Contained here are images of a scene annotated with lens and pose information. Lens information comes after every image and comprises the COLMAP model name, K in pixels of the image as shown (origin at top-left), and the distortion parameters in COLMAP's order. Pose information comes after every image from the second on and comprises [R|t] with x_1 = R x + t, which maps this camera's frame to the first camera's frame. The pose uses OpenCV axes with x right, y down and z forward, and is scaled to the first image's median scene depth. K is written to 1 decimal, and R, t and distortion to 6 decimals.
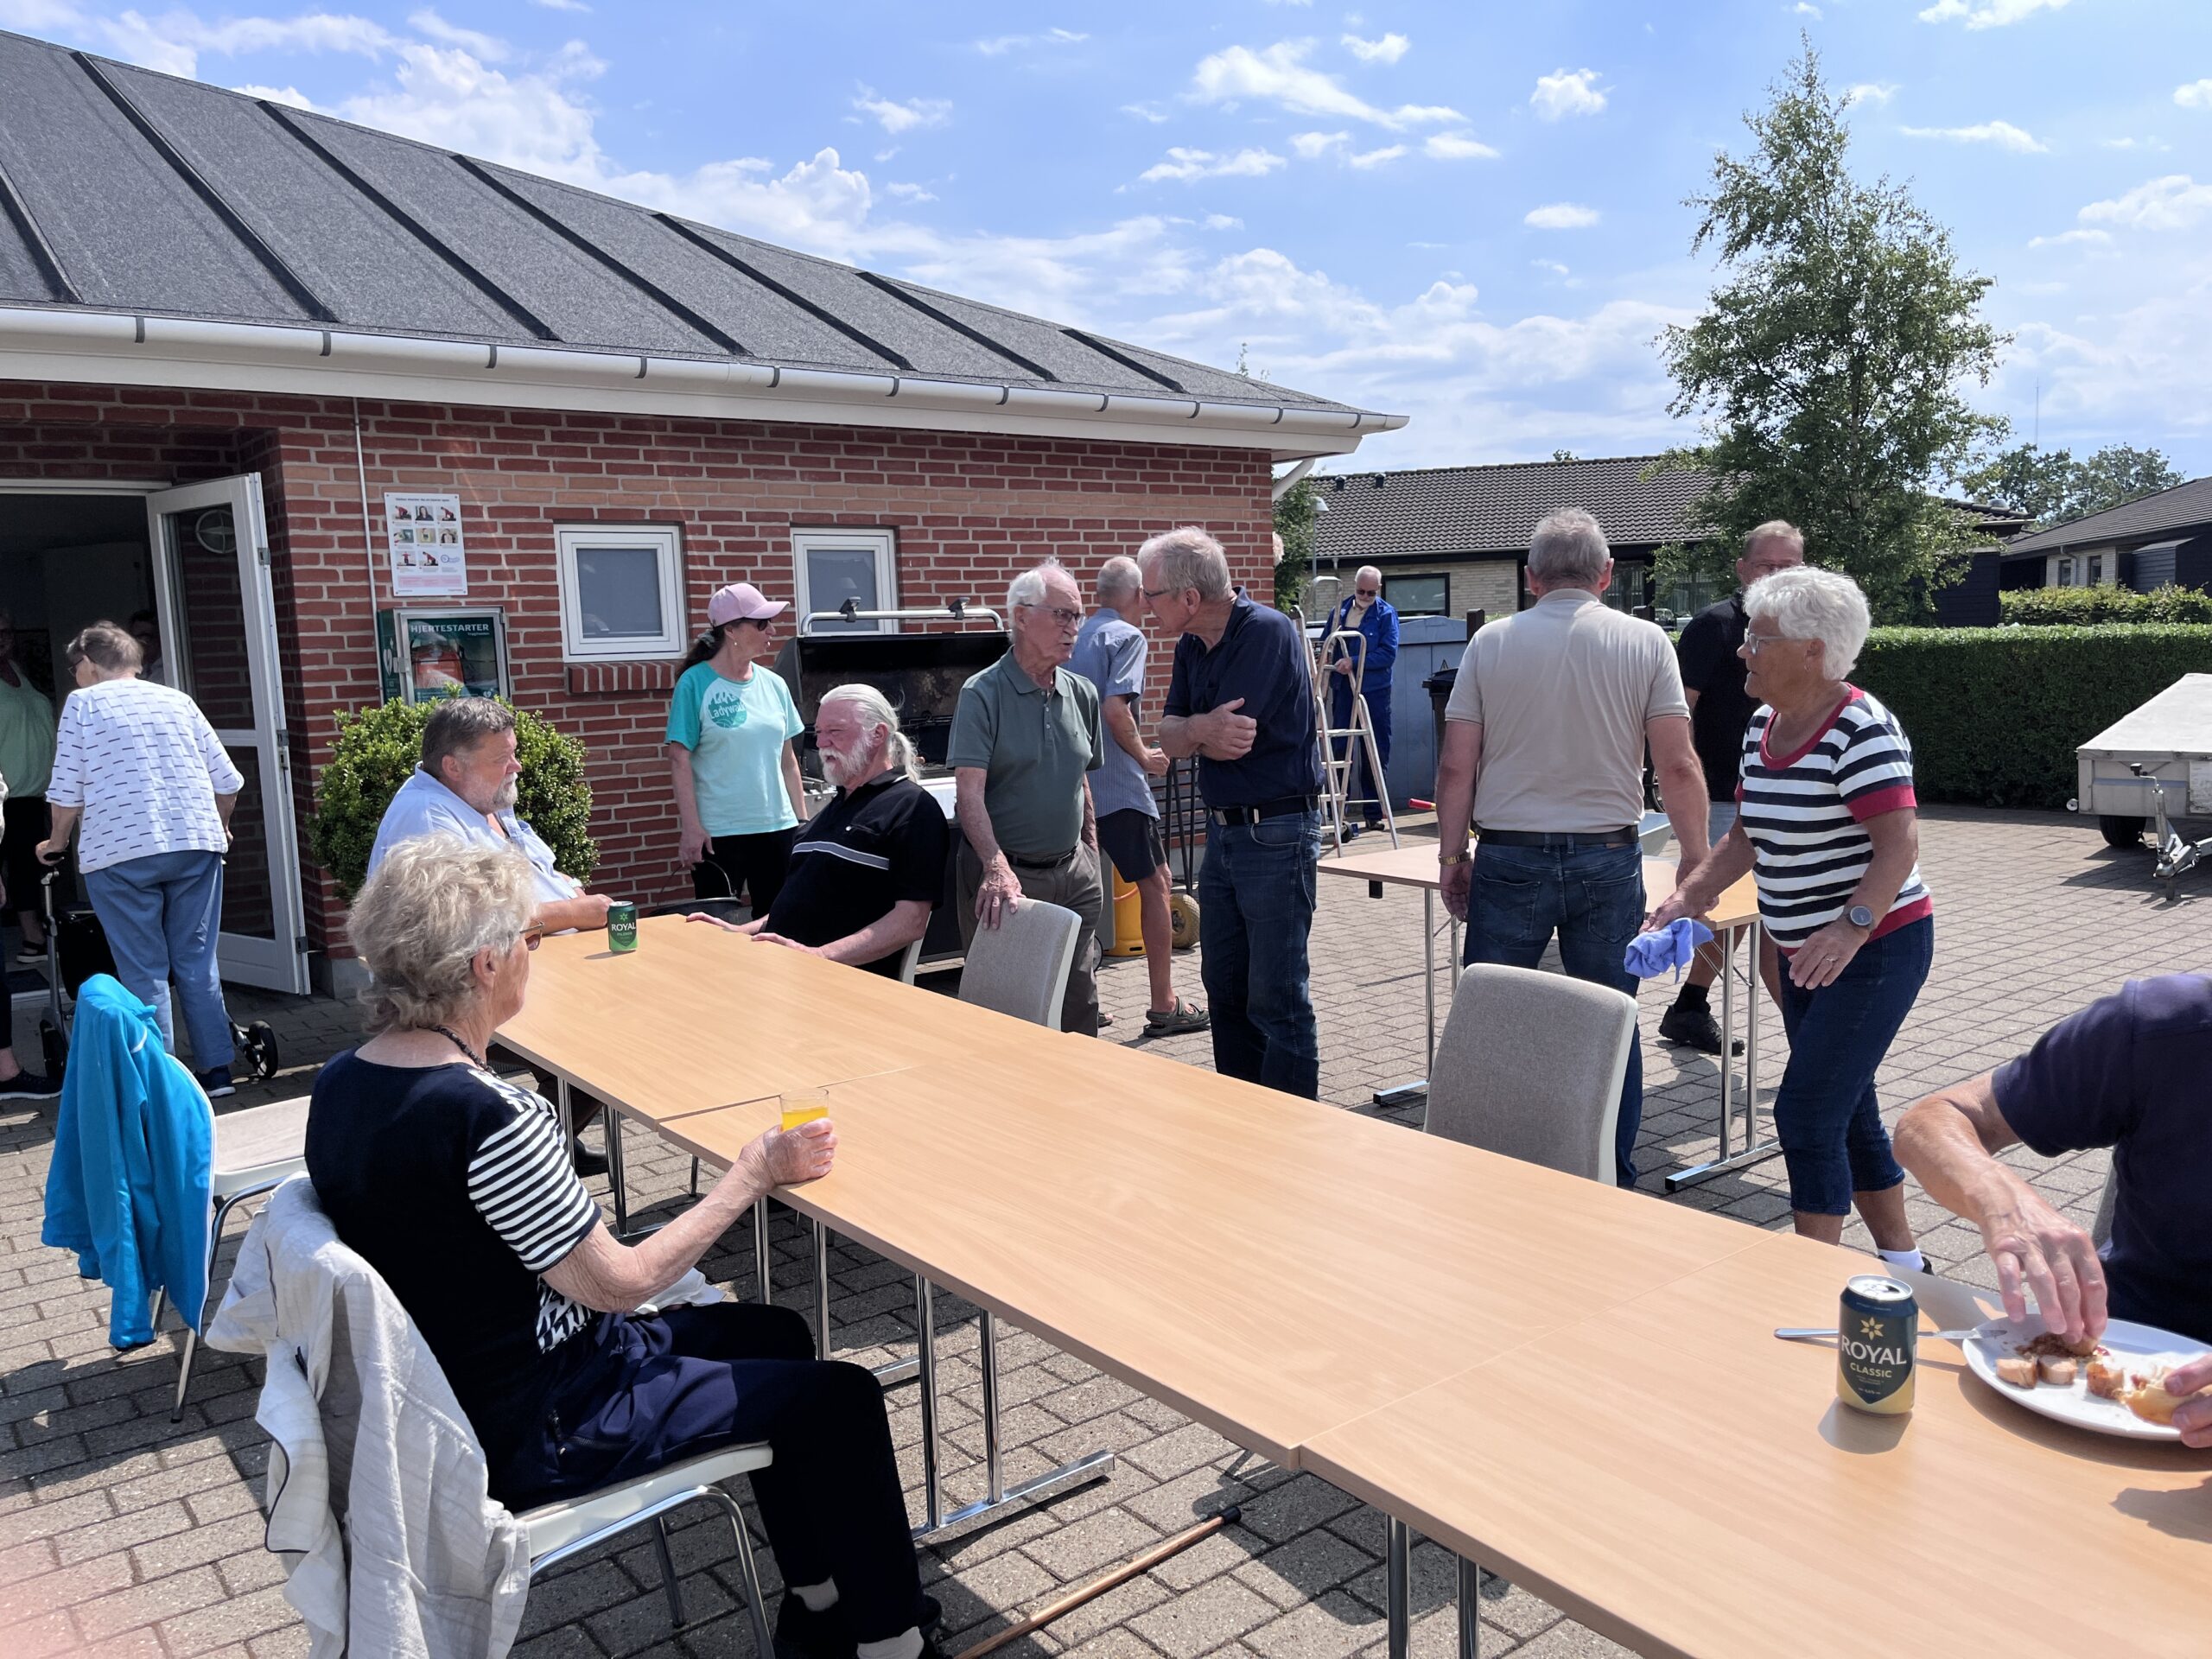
lens RADIAL K [[1680.5, 0, 1106.0], [0, 1680.5, 829.5], [0, 0, 1]] dist [0.076284, -0.109716]
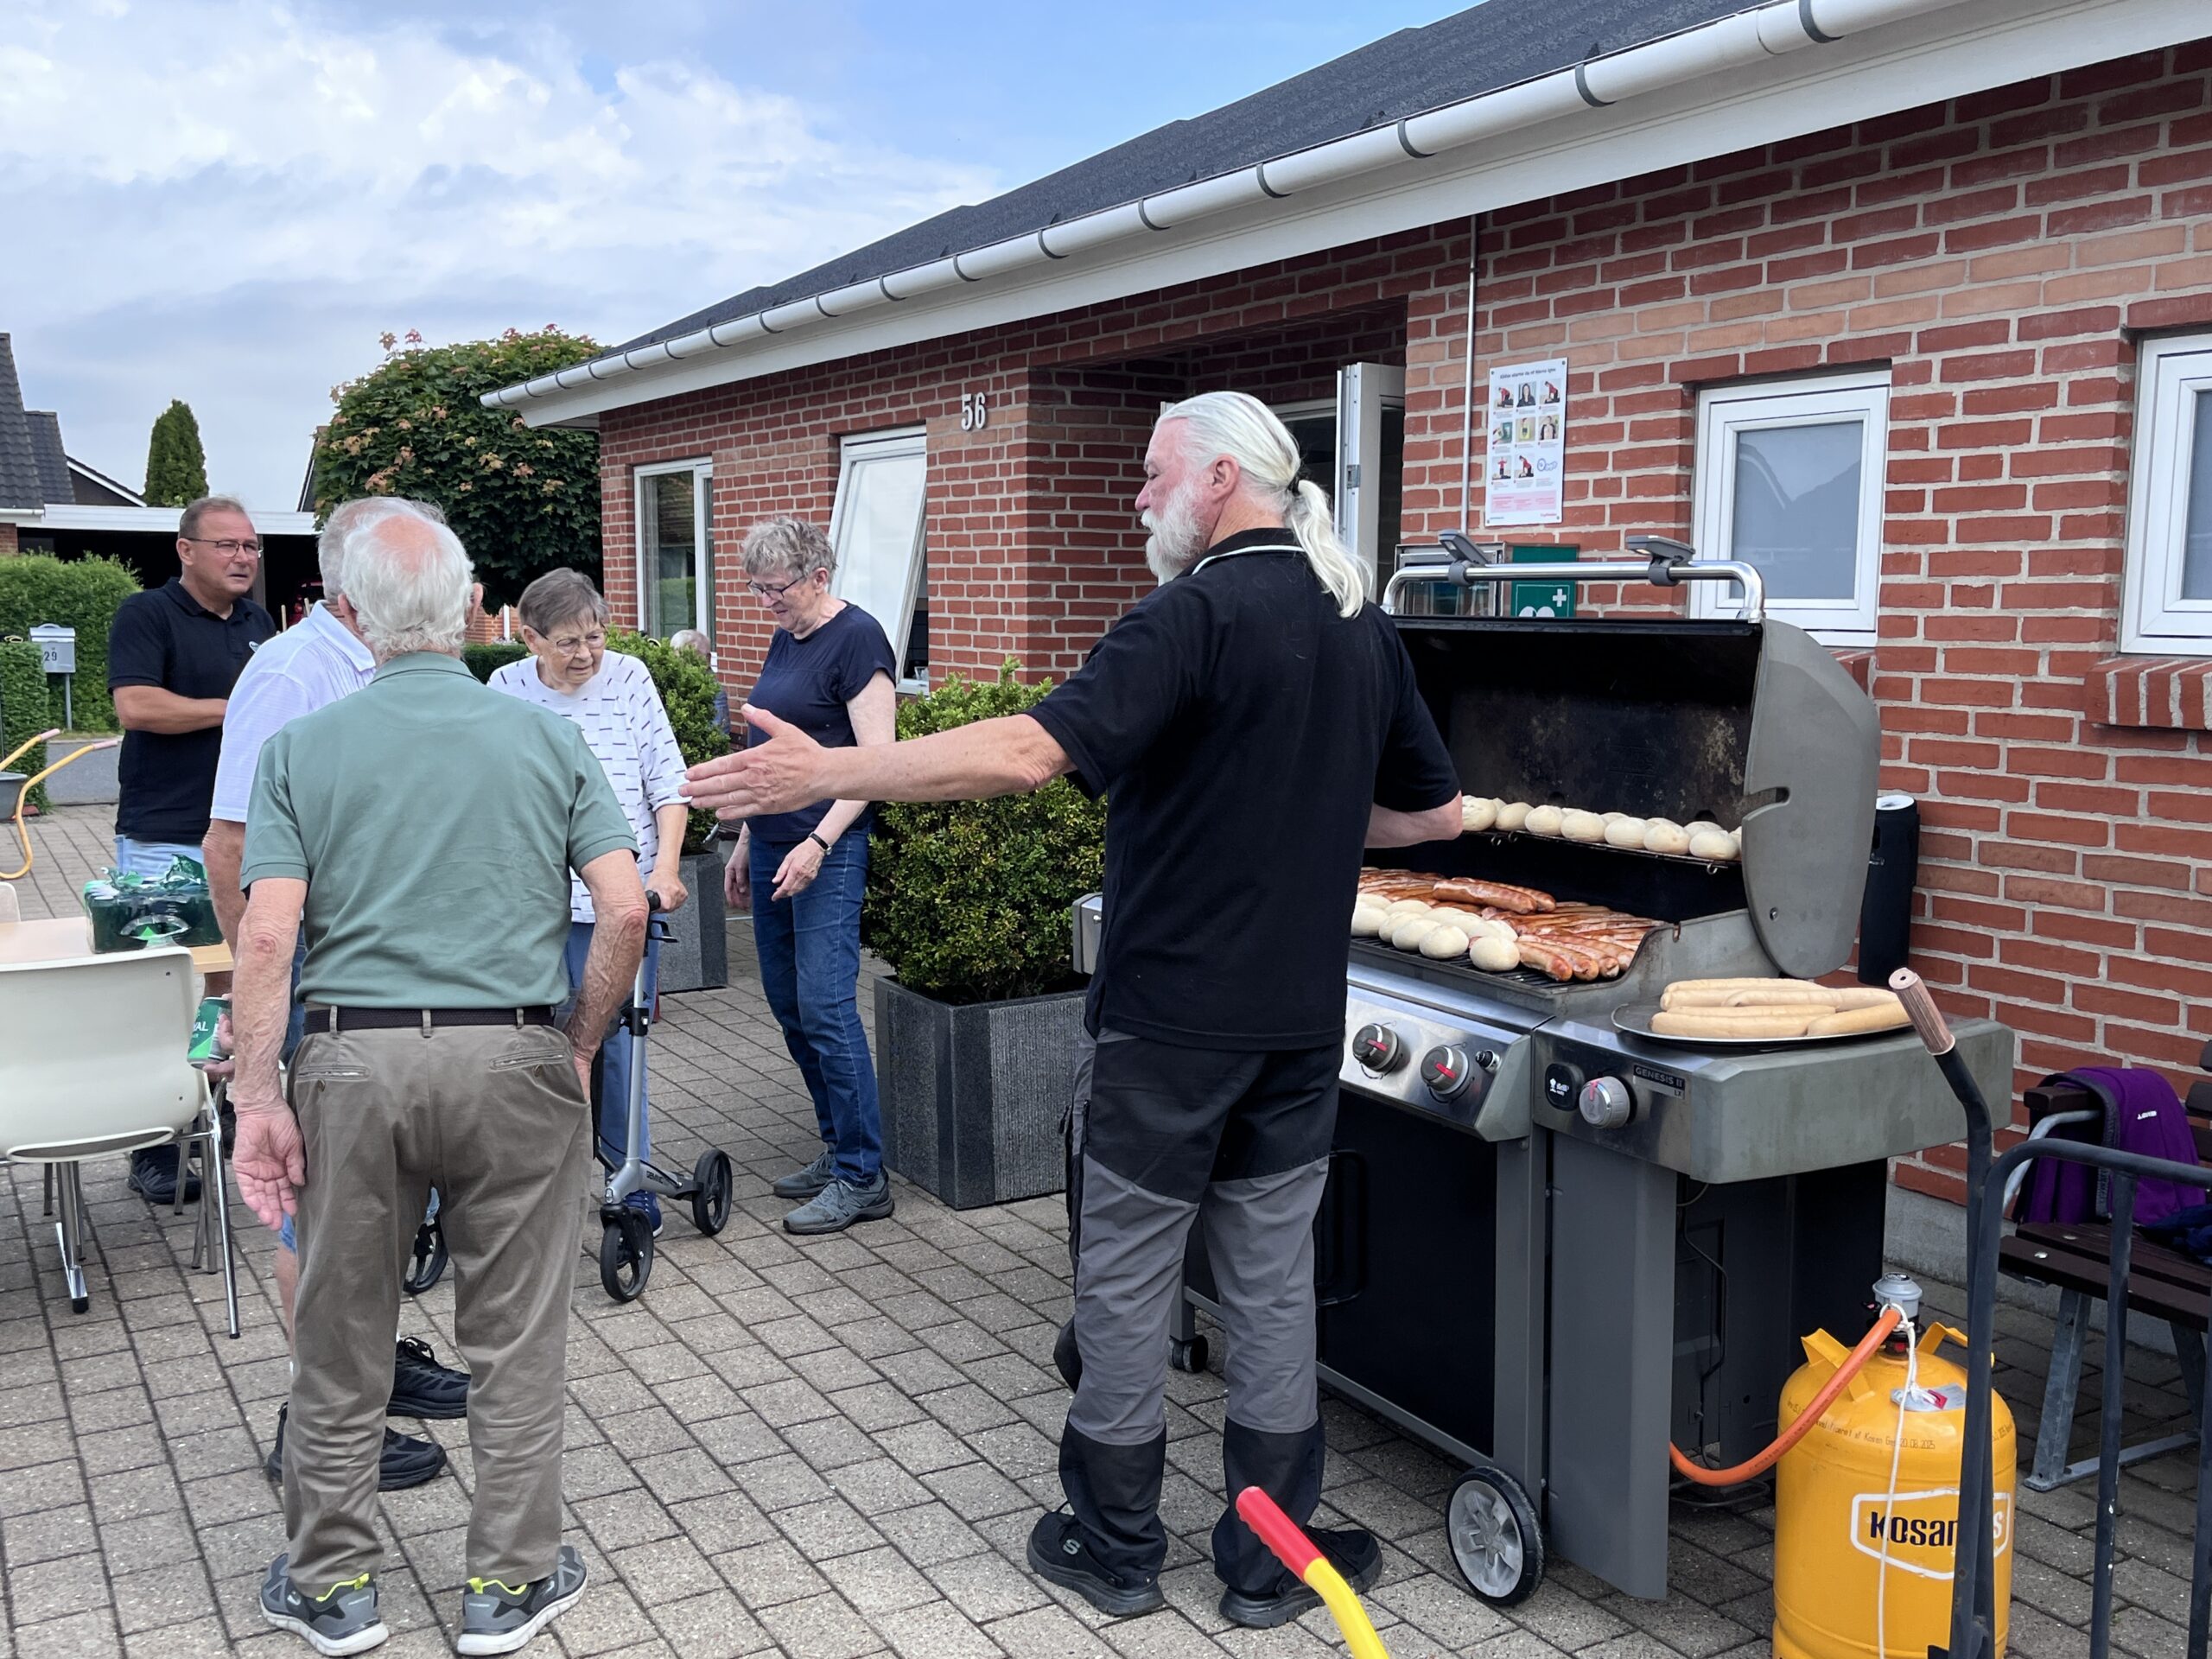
lens RADIAL K [[2064.0, 0, 1106.0], [0, 2064.0, 829.5], [0, 0, 1]] dist [0.005947, 0.007357]
pose [[-0.119412, 0.135815, -0.983512, 0.375705], [-0.128456, 0.980160, 0.150949, -0.116538], [0.984500, 0.144363, -0.099596, 0.893839]]
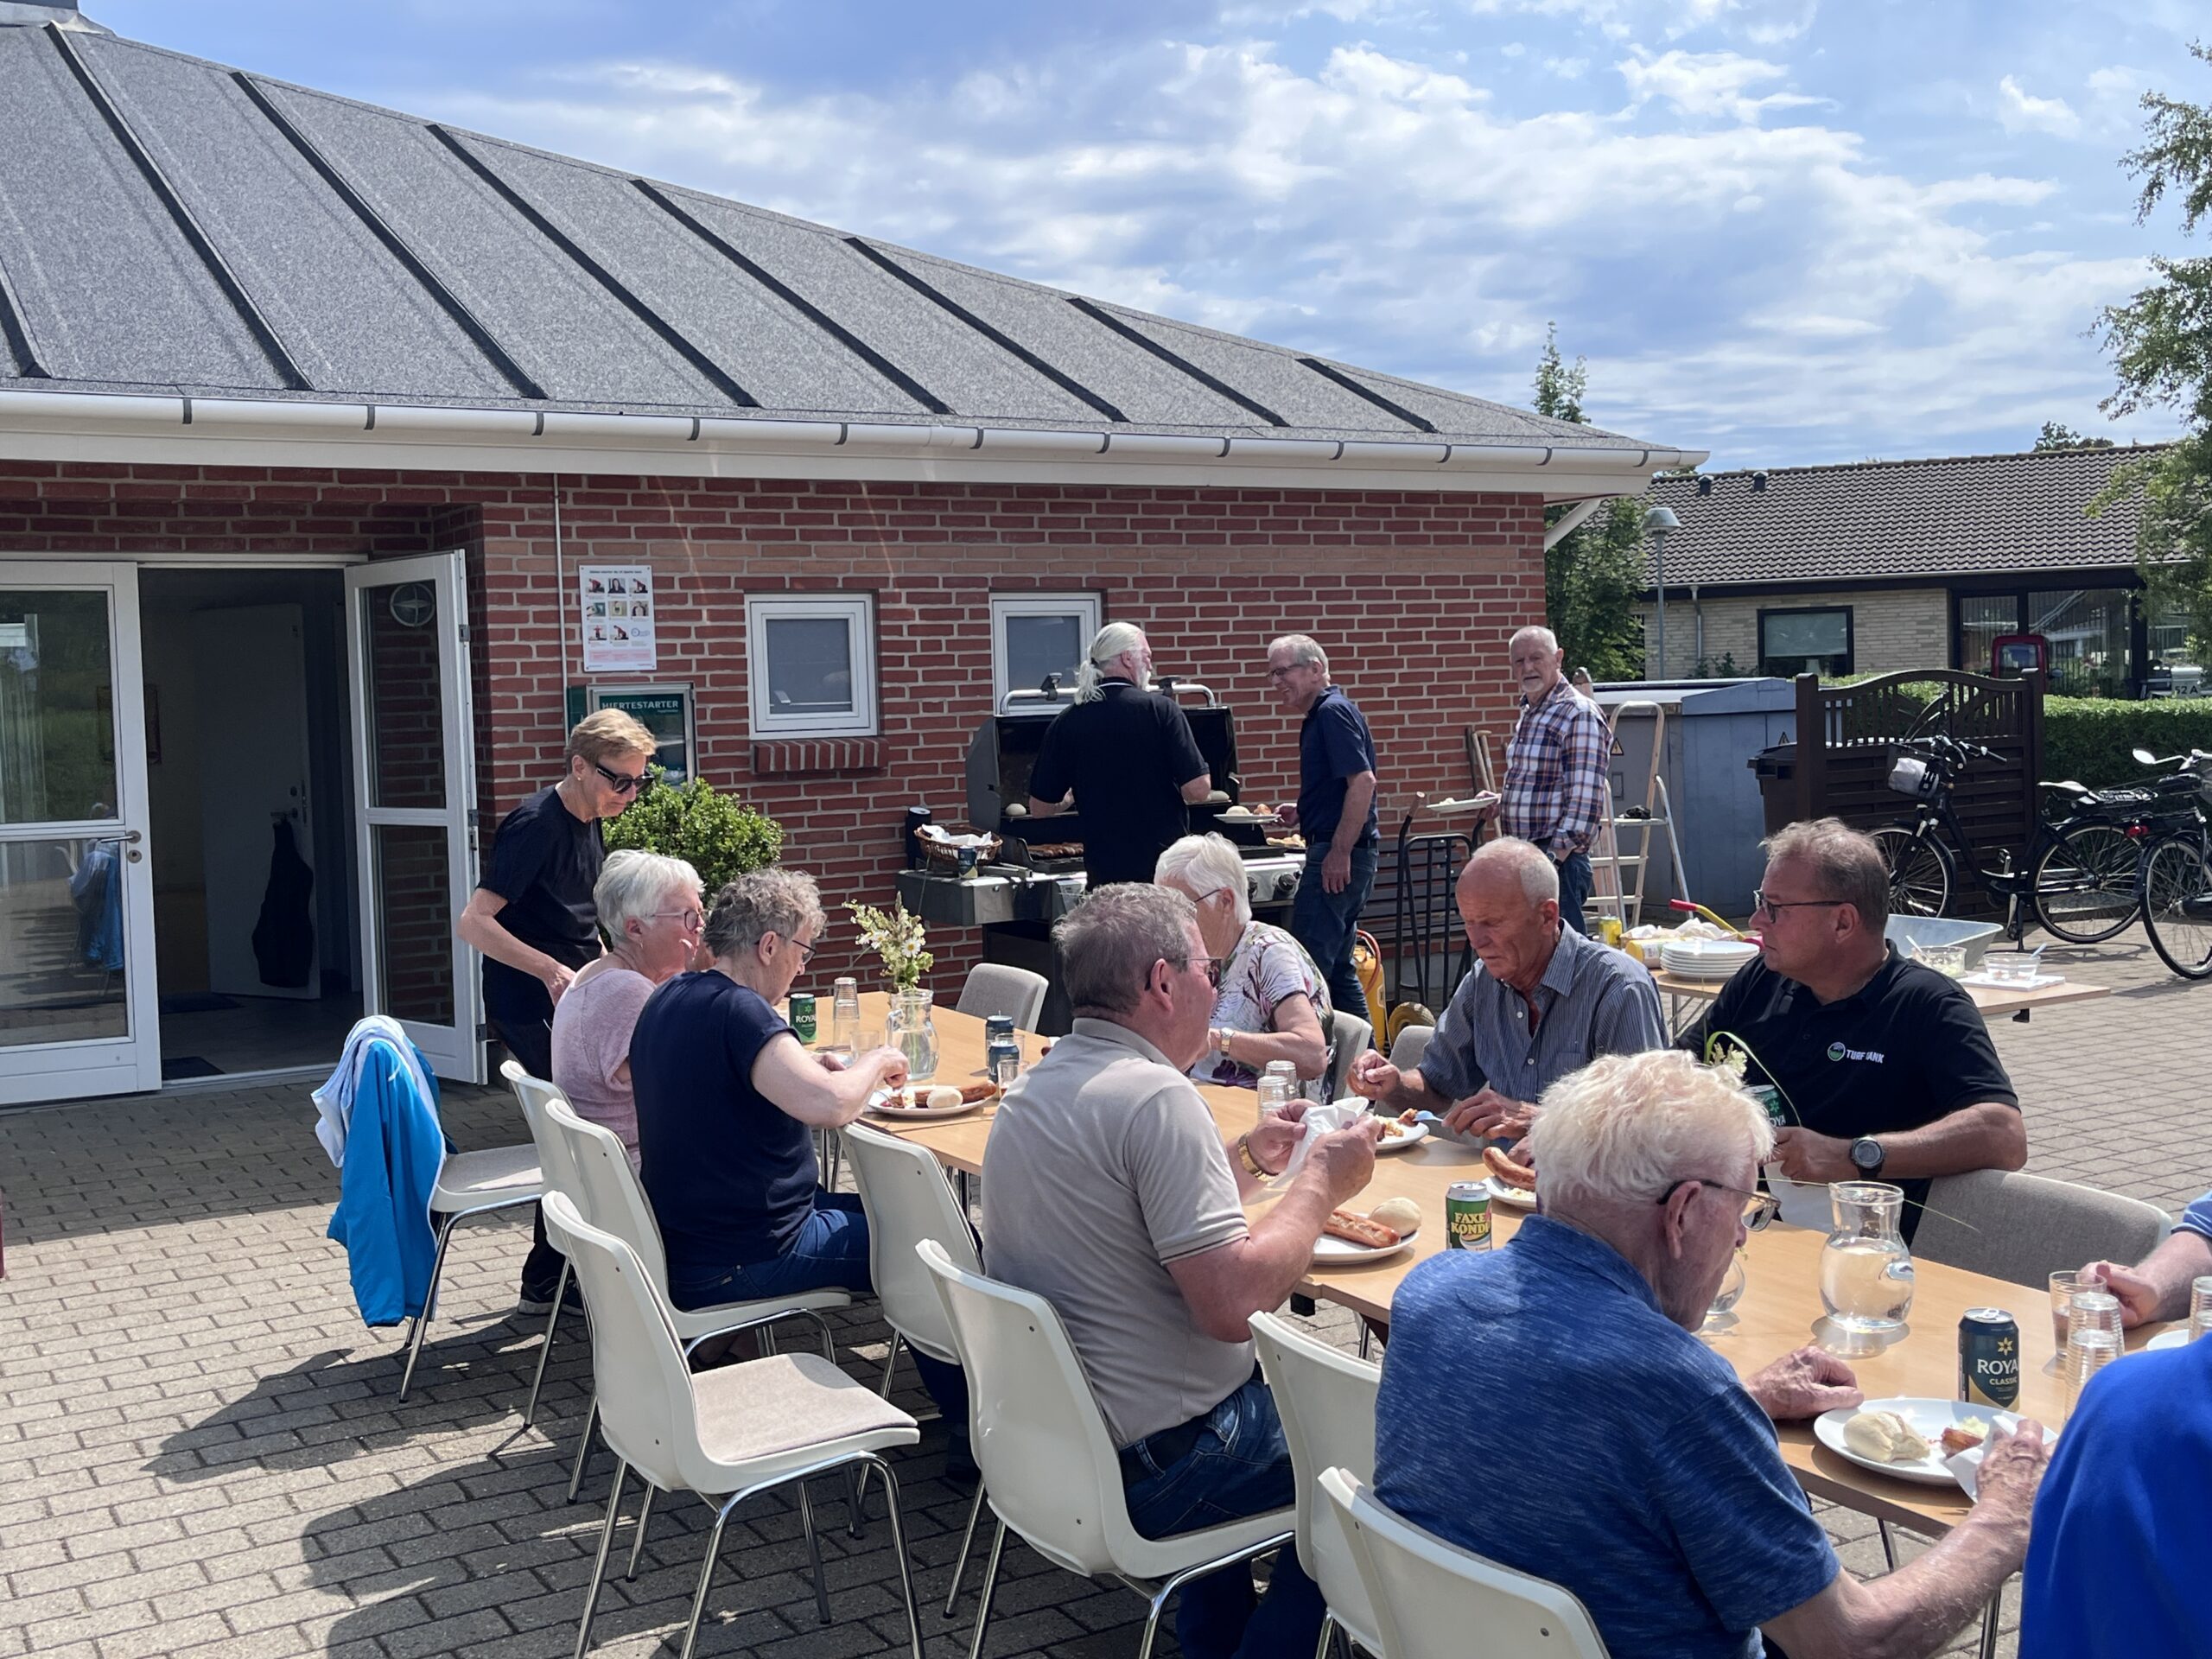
lens RADIAL K [[2178.0, 0, 1106.0], [0, 2178.0, 829.5], [0, 0, 1]] dist [0.012617, -0.001125]
pose [[0.992193, 0.011474, -0.124183, 0.026469], [-0.017698, 0.998635, -0.049134, 0.006876], [0.123450, 0.050948, 0.991042, -0.171422]]
